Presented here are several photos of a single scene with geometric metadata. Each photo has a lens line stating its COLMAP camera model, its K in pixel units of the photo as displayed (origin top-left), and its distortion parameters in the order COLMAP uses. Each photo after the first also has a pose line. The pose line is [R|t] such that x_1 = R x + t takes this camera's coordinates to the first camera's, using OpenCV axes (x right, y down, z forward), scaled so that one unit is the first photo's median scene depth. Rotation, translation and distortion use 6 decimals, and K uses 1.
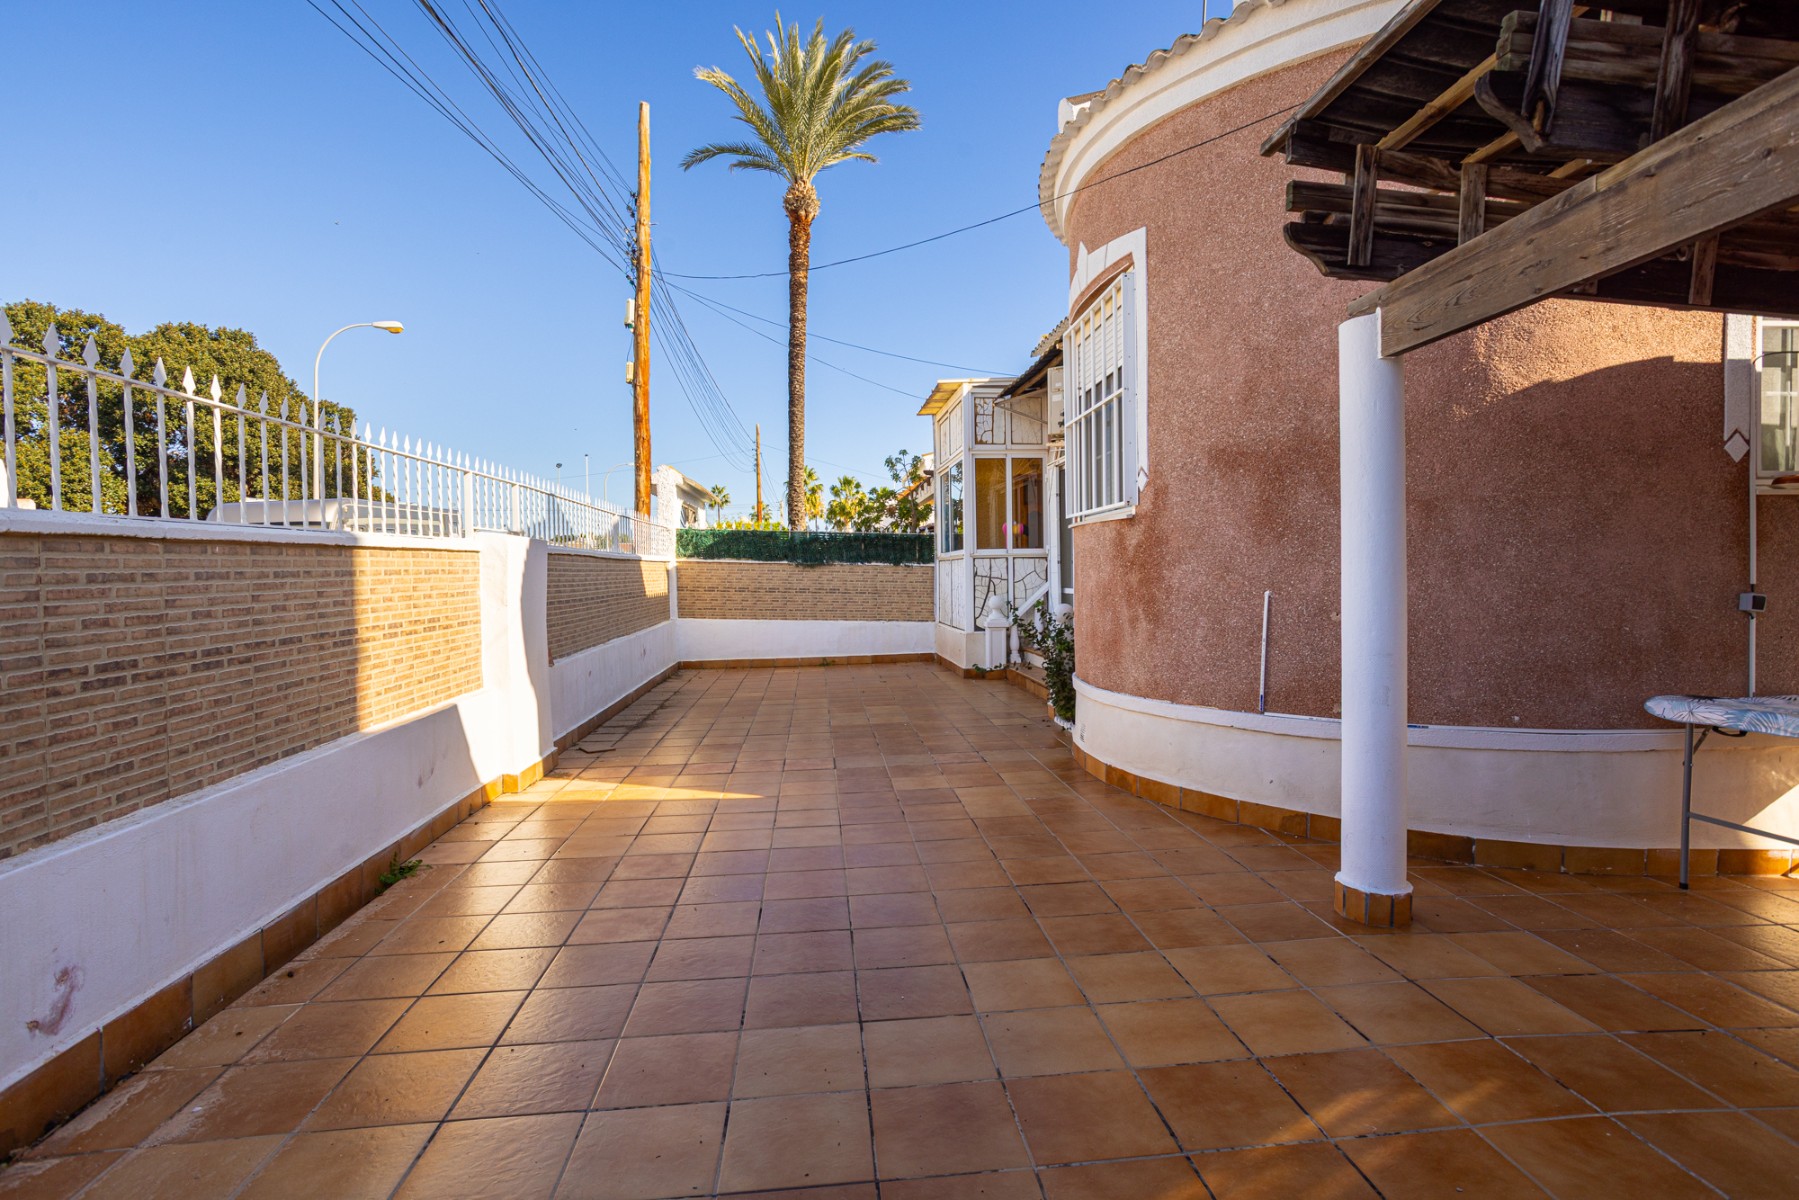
lens RADIAL K [[900.8, 0, 883.2], [0, 900.8, 598.3], [0, 0, 1]] dist [-0.045156, 0.028445]
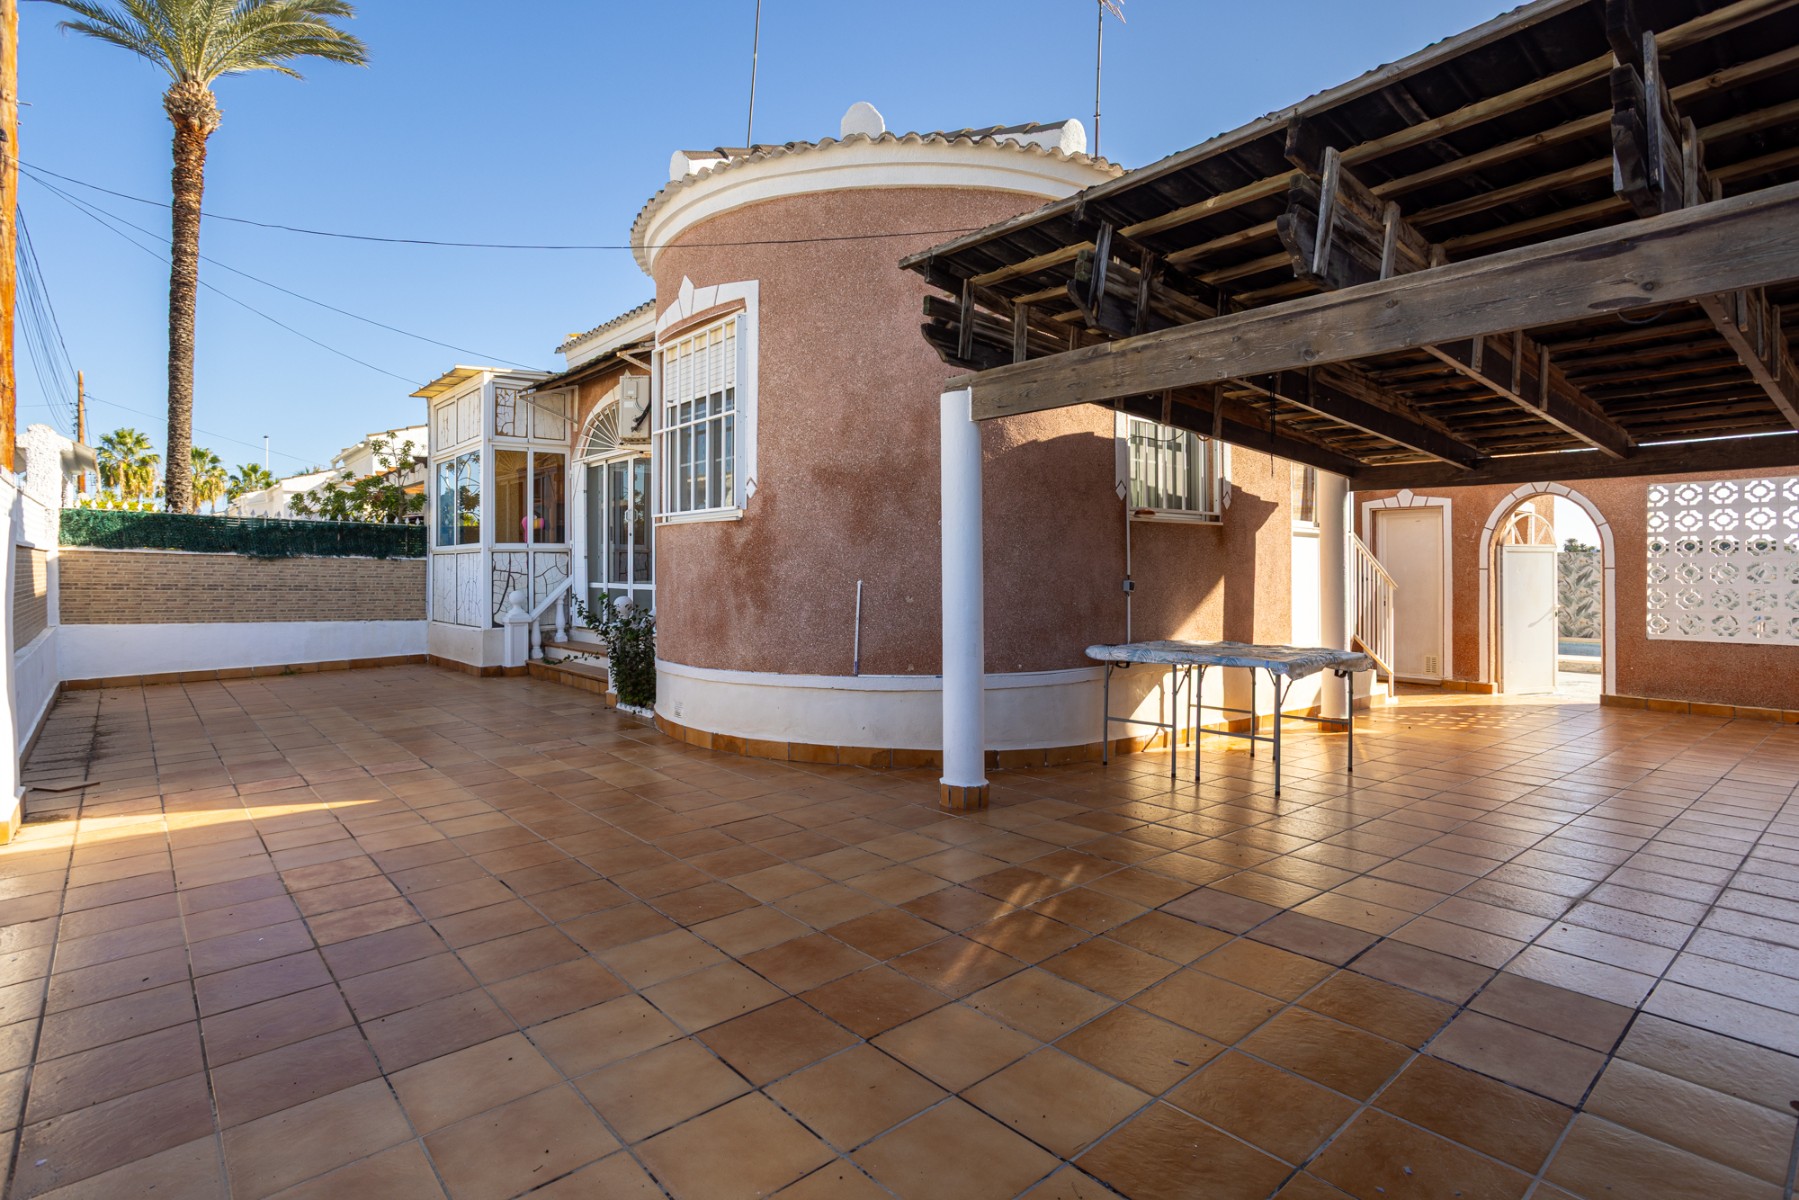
lens RADIAL K [[900.8, 0, 895.4], [0, 900.8, 572.6], [0, 0, 1]] dist [-0.045156, 0.028445]
pose [[0.824402, 0.001813, 0.566001, -0.269191], [0.011952, 0.999716, -0.020611, 0.007487], [-0.565878, 0.023756, 0.824147, -0.107616]]
